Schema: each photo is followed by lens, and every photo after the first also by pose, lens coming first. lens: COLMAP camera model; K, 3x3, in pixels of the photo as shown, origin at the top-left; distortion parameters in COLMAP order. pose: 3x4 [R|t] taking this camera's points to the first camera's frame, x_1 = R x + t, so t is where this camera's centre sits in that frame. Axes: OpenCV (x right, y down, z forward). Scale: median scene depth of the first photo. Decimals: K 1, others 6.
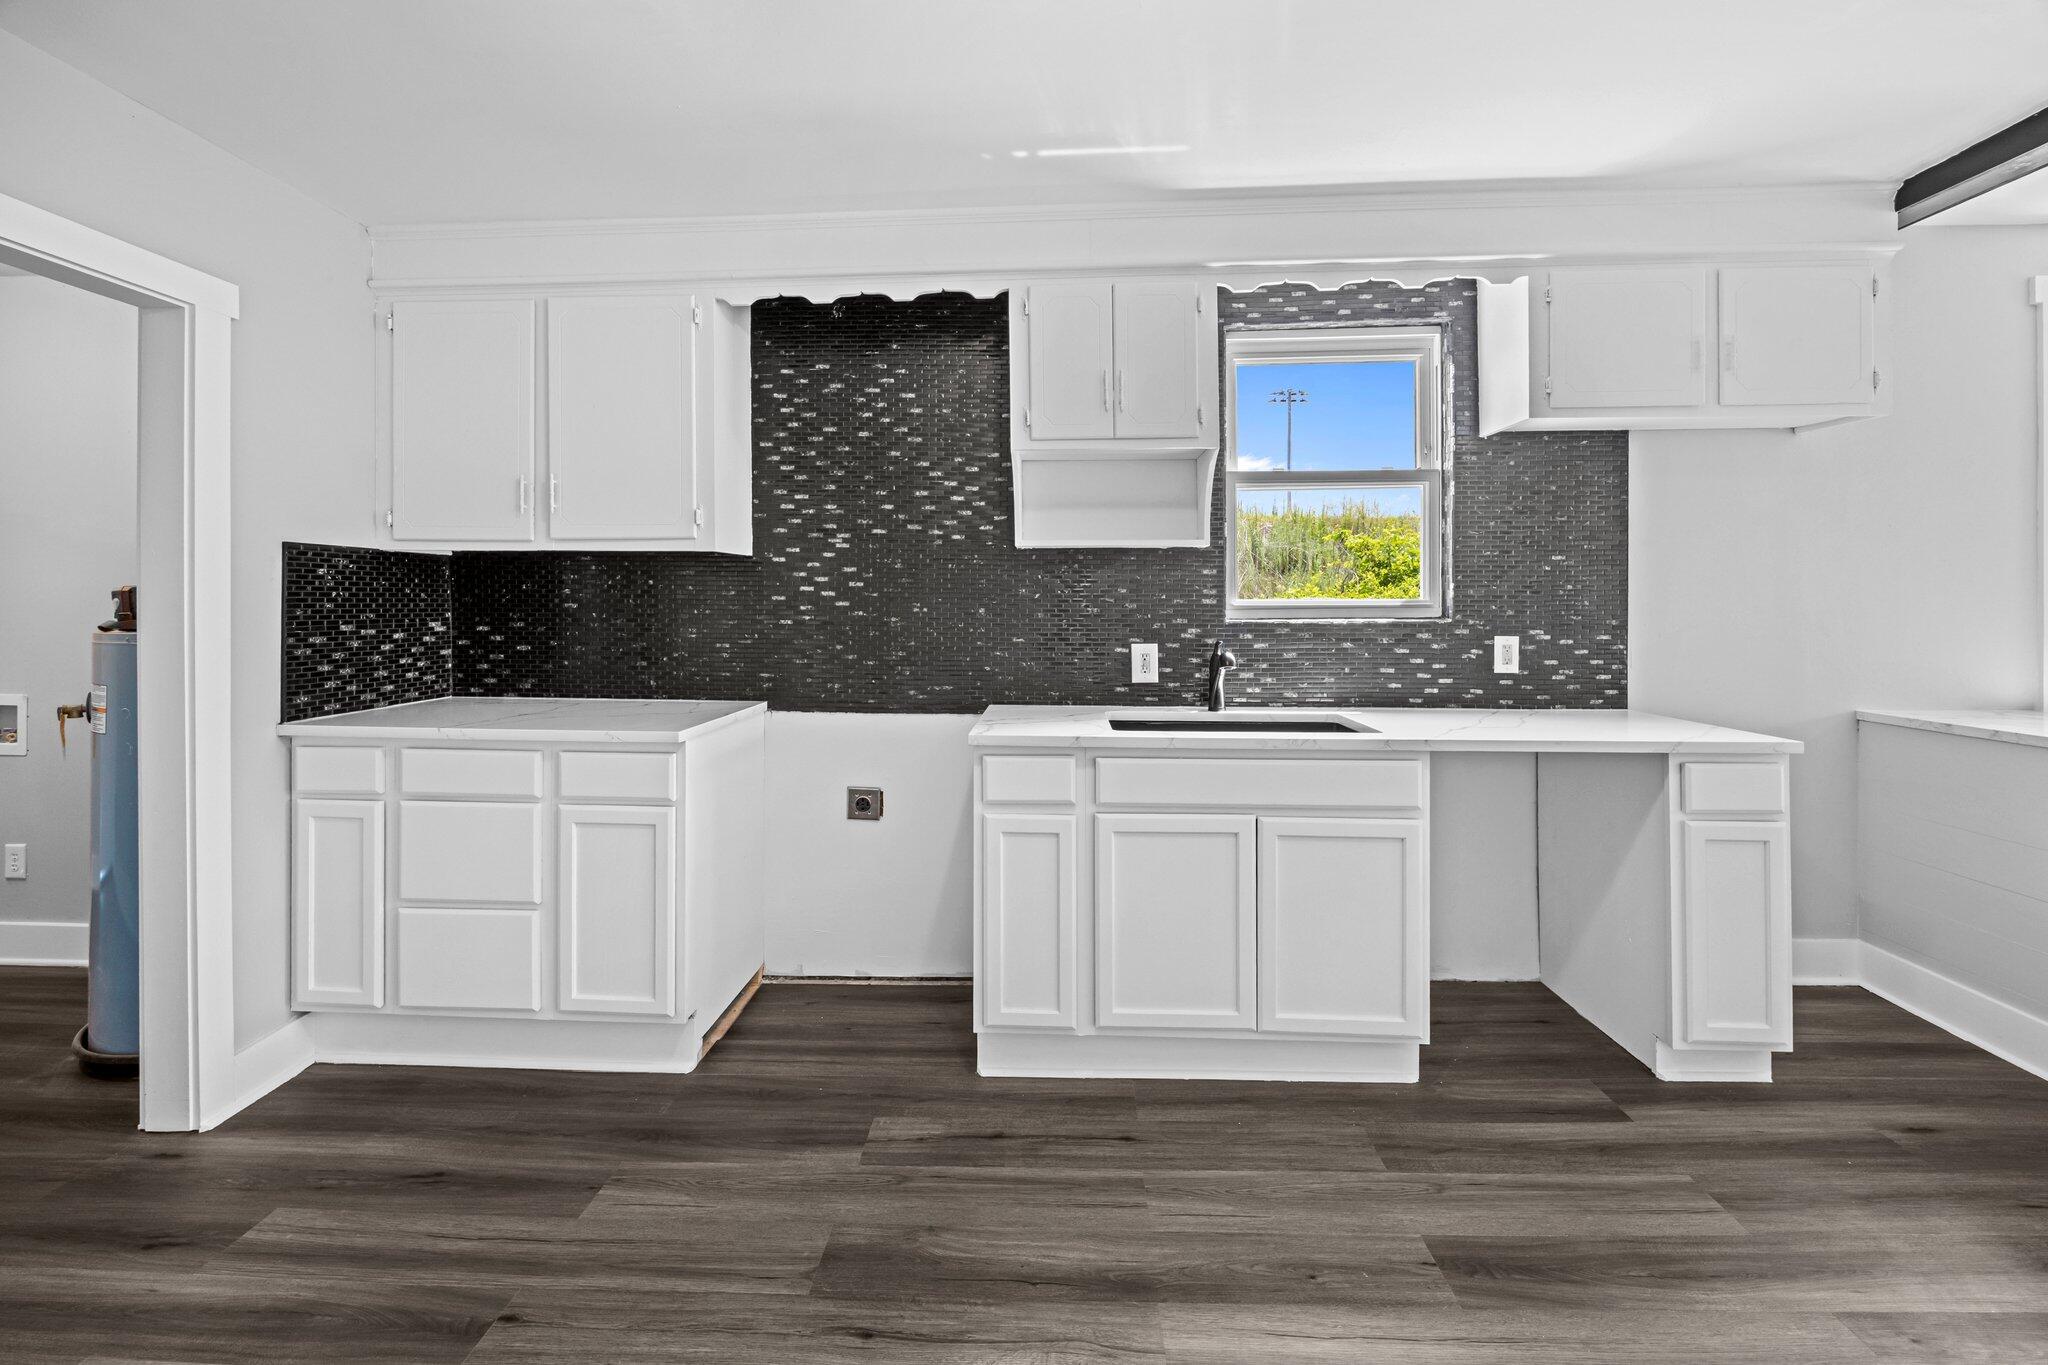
lens RADIAL K [[805.9, 0, 1009.5], [0, 805.9, 603.0], [0, 0, 1]] dist [-0.002982, -0.000368]
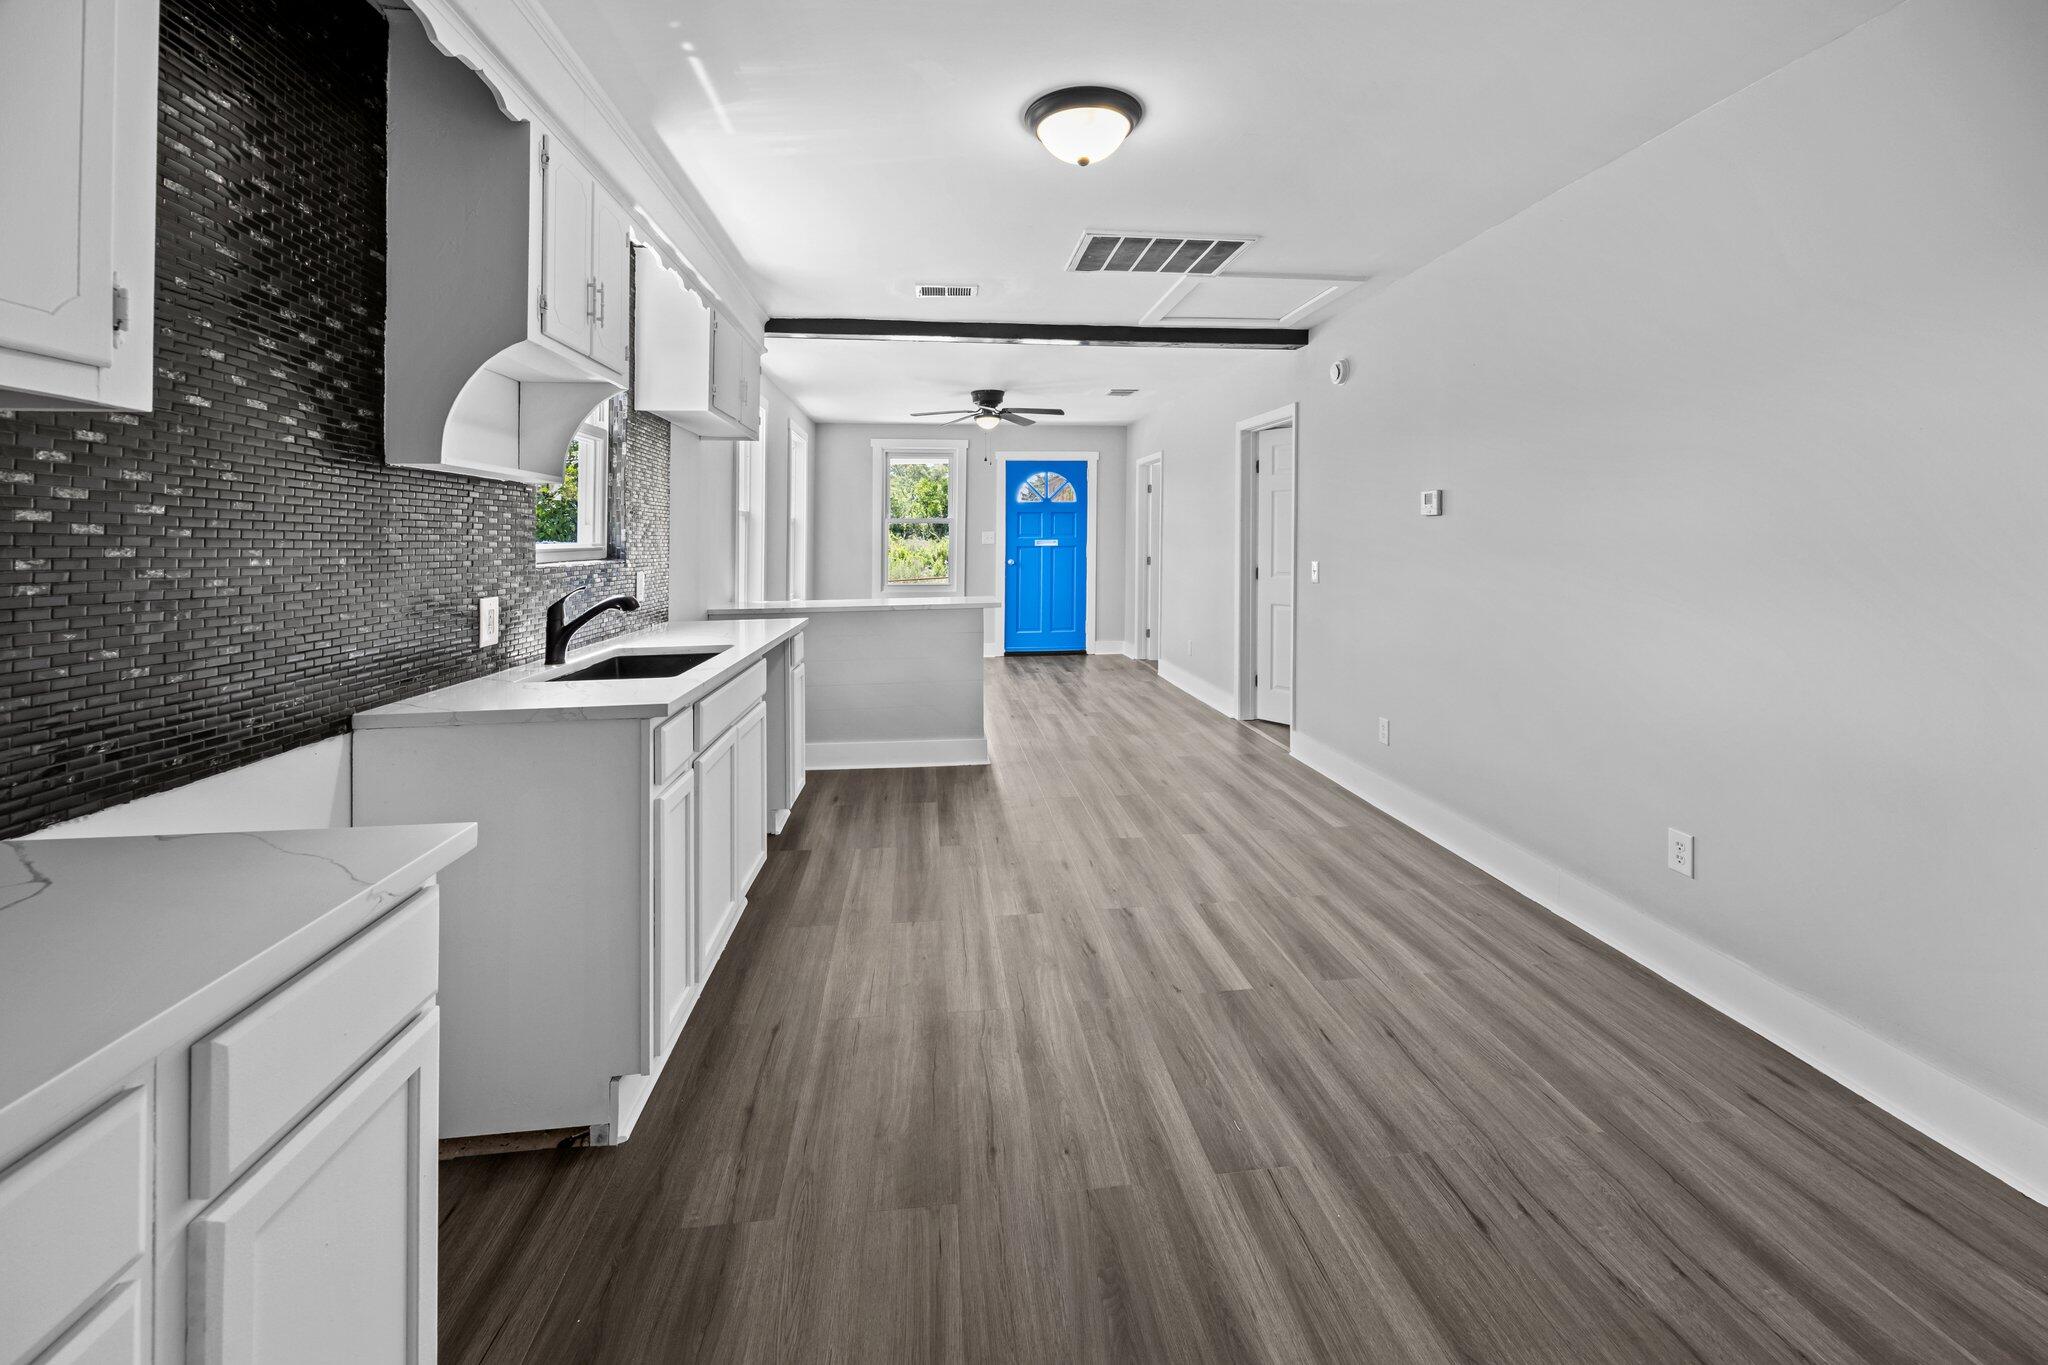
lens RADIAL K [[805.9, 0, 1024.2], [0, 805.9, 548.4], [0, 0, 1]] dist [-0.002982, -0.000368]
pose [[-0.153258, -0.007675, 0.988156, -0.736522], [0.008058, 0.999927, 0.009016, -0.001444], [-0.988153, 0.009344, -0.153185, 0.608160]]
